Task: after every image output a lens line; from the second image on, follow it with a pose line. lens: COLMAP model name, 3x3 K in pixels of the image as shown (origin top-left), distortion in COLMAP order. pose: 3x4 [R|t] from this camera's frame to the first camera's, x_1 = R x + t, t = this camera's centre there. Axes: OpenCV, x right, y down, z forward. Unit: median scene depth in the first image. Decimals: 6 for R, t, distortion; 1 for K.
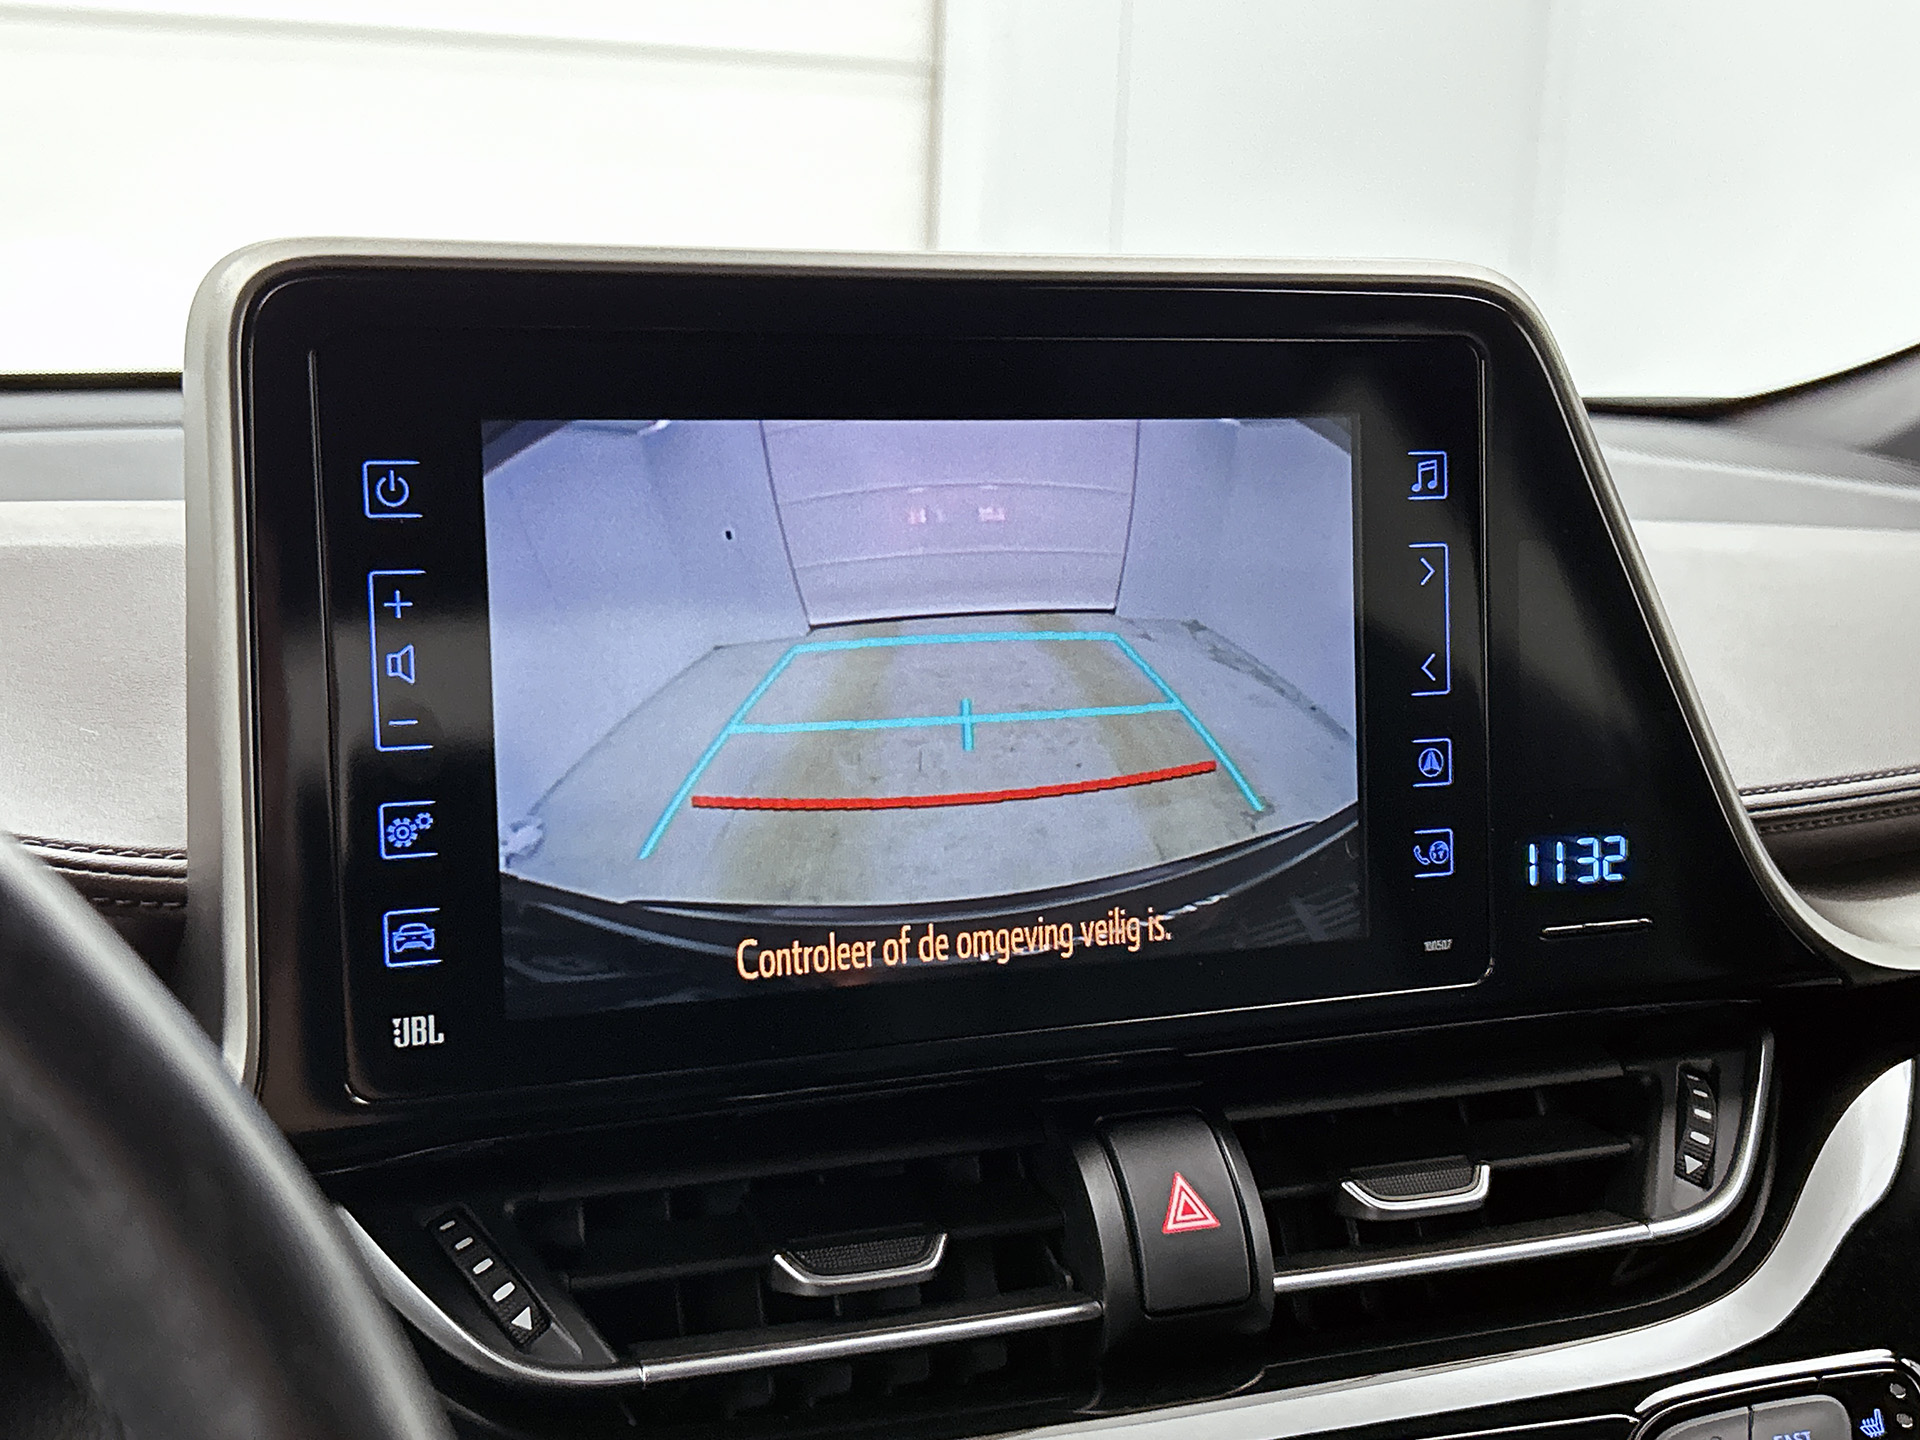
lens RADIAL K [[2534.2, 0, 960.0], [0, 2534.2, 720.0], [0, 0, 1]] dist [0.162515, 0.000877]
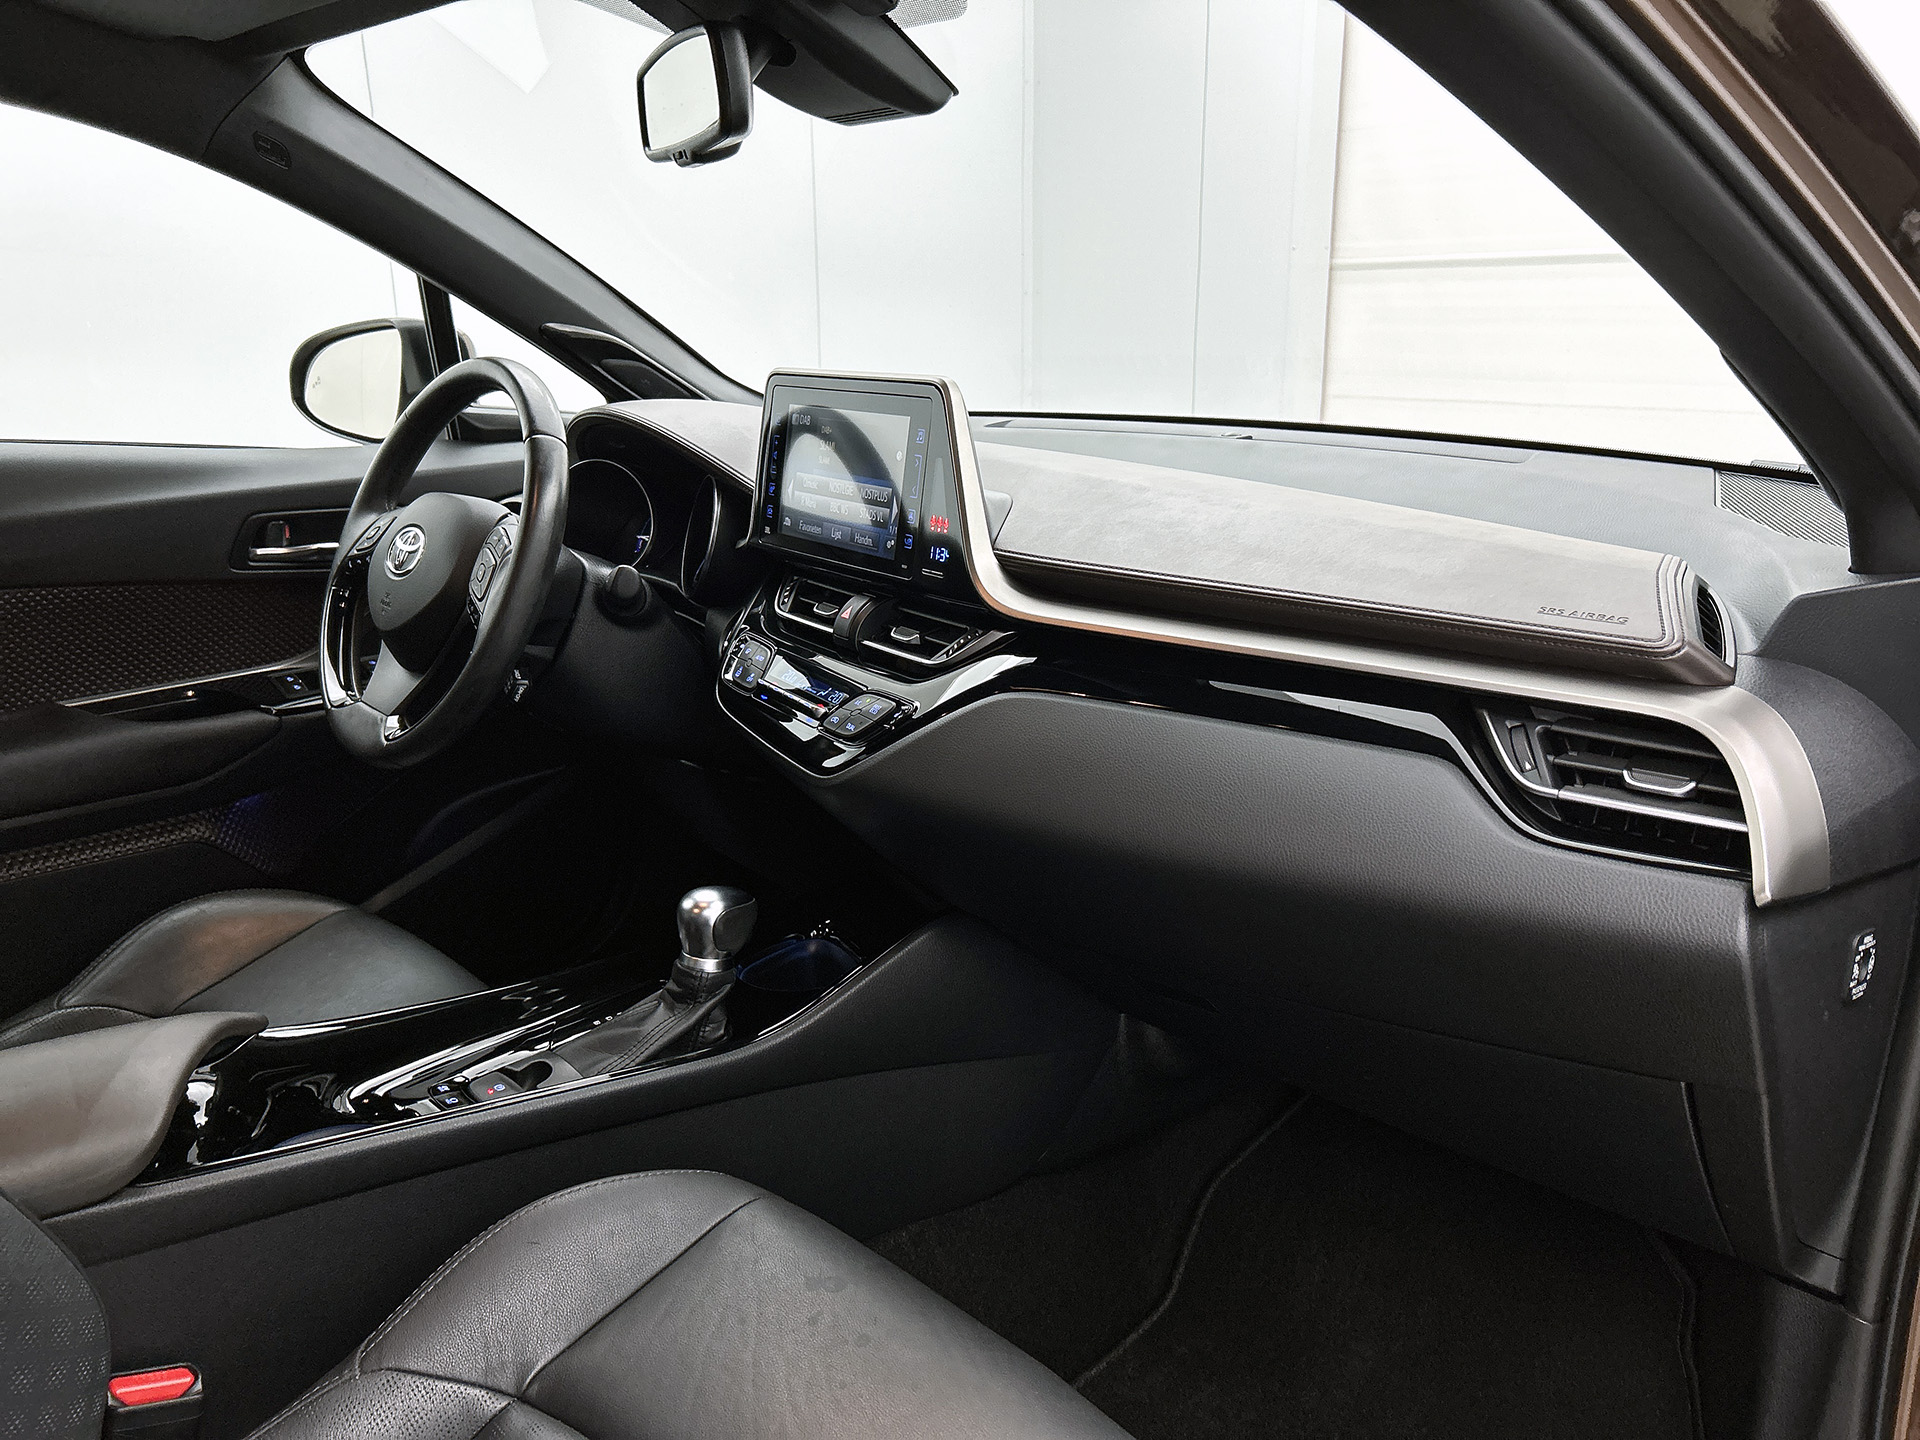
lens RADIAL K [[1456.9, 0, 960.0], [0, 1456.9, 720.0], [0, 0, 1]] dist [-0.015358, -0.008400]
pose [[0.283586, 0.238415, -0.928837, 2.174350], [-0.199537, 0.962071, 0.186024, -0.103844], [0.937957, 0.132583, 0.320402, 0.423453]]
